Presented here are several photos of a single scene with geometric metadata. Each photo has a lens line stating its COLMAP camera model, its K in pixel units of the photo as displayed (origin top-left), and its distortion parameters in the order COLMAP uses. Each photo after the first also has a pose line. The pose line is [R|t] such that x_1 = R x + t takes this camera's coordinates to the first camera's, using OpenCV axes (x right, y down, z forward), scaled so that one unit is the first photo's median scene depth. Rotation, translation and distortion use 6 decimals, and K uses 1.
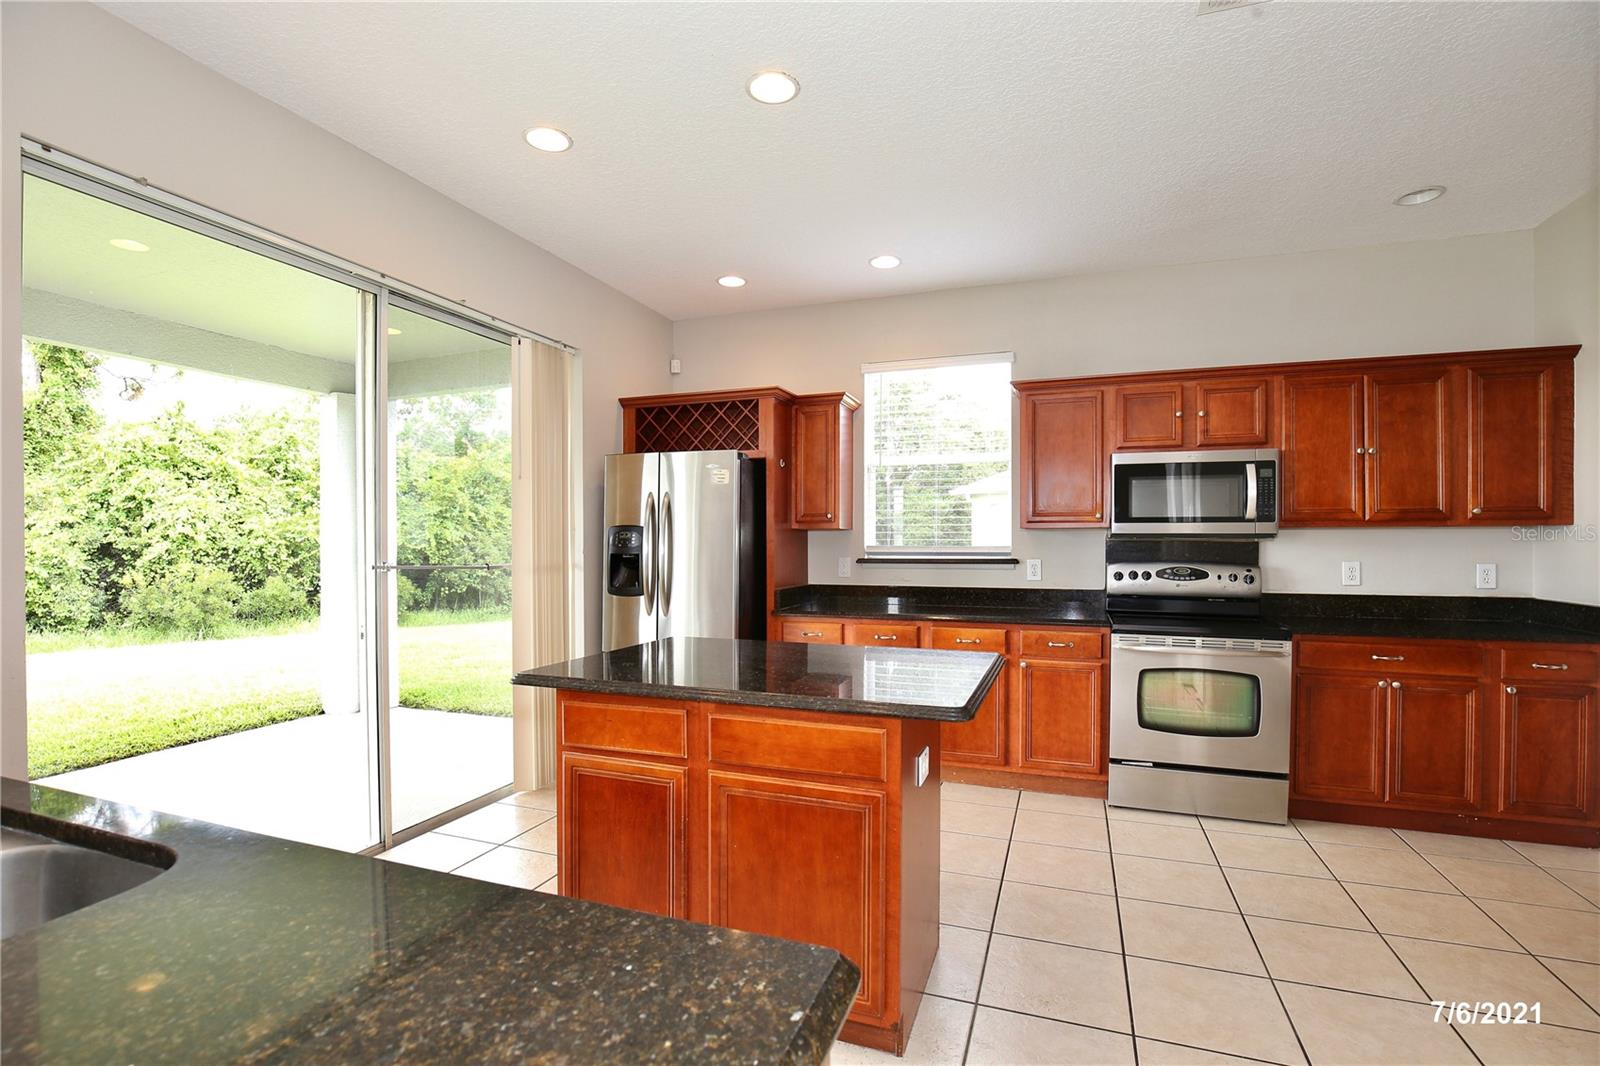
lens RADIAL K [[738.8, 0, 798.7], [0, 738.8, 541.9], [0, 0, 1]] dist [-0.018475, -0.000216]
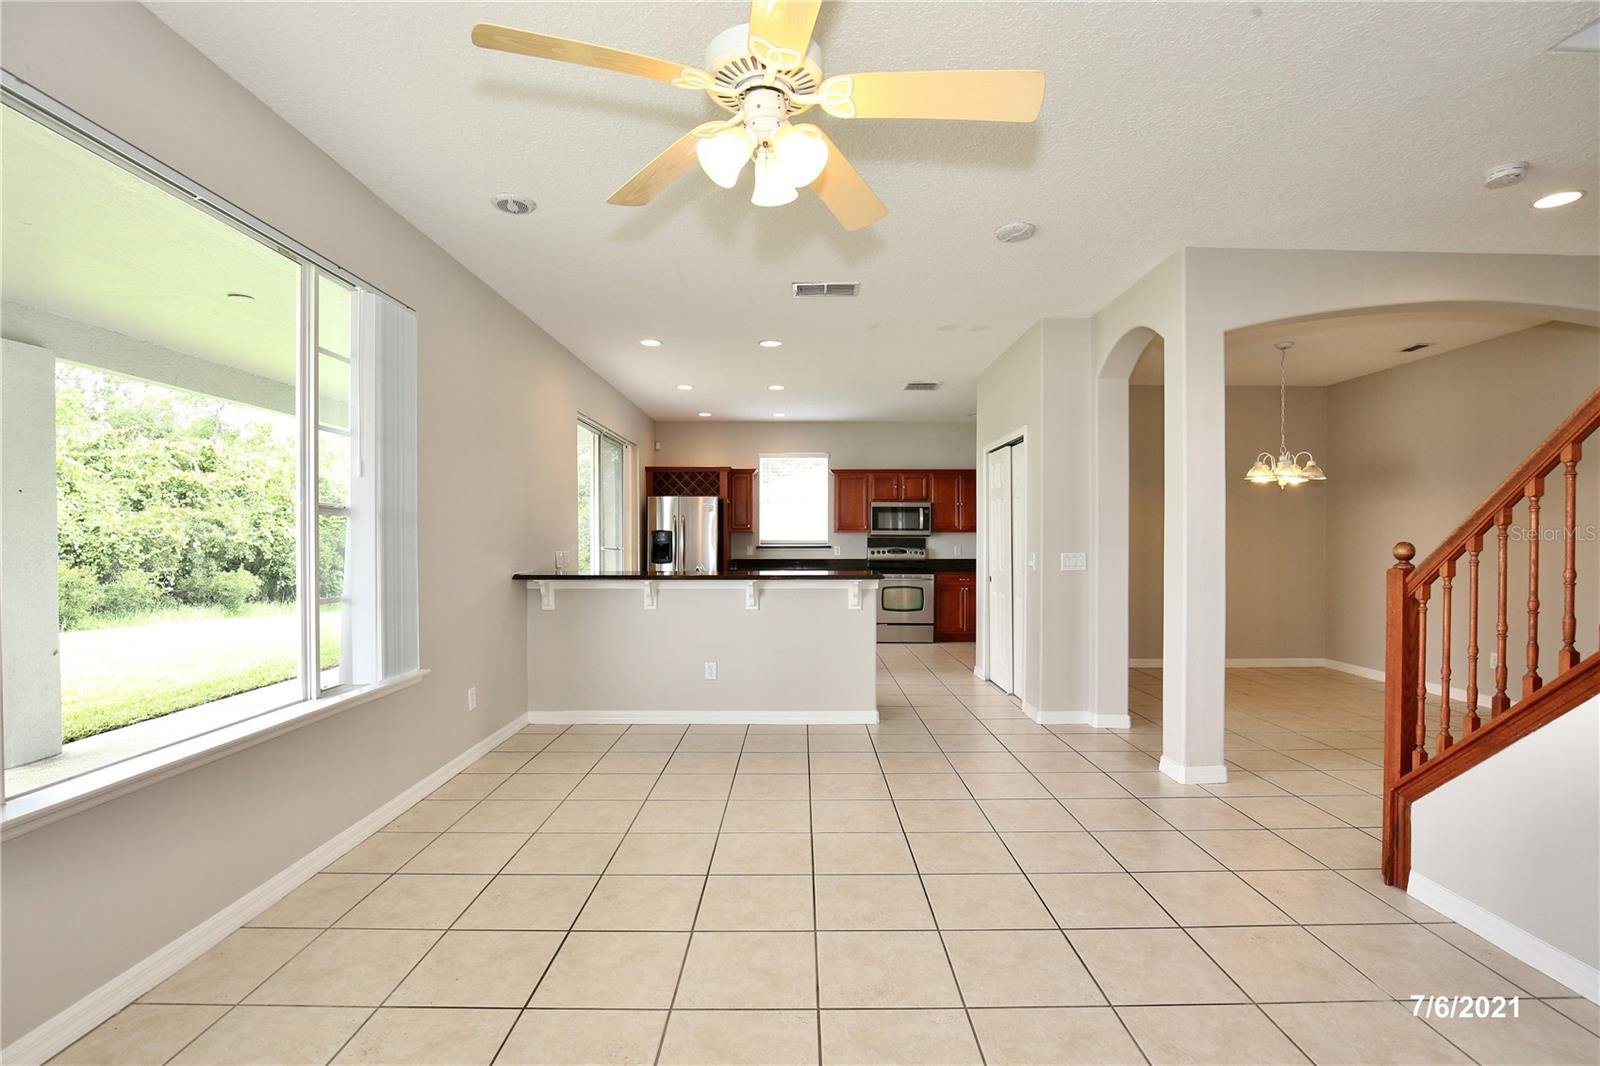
lens RADIAL K [[738.8, 0, 799.7], [0, 738.8, 534.7], [0, 0, 1]] dist [-0.018475, -0.000216]
pose [[0.936890, 0.001391, 0.349621, -0.609339], [0.000470, 0.999986, -0.005235, 0.001152], [-0.349624, 0.005069, 0.936877, -1.128966]]
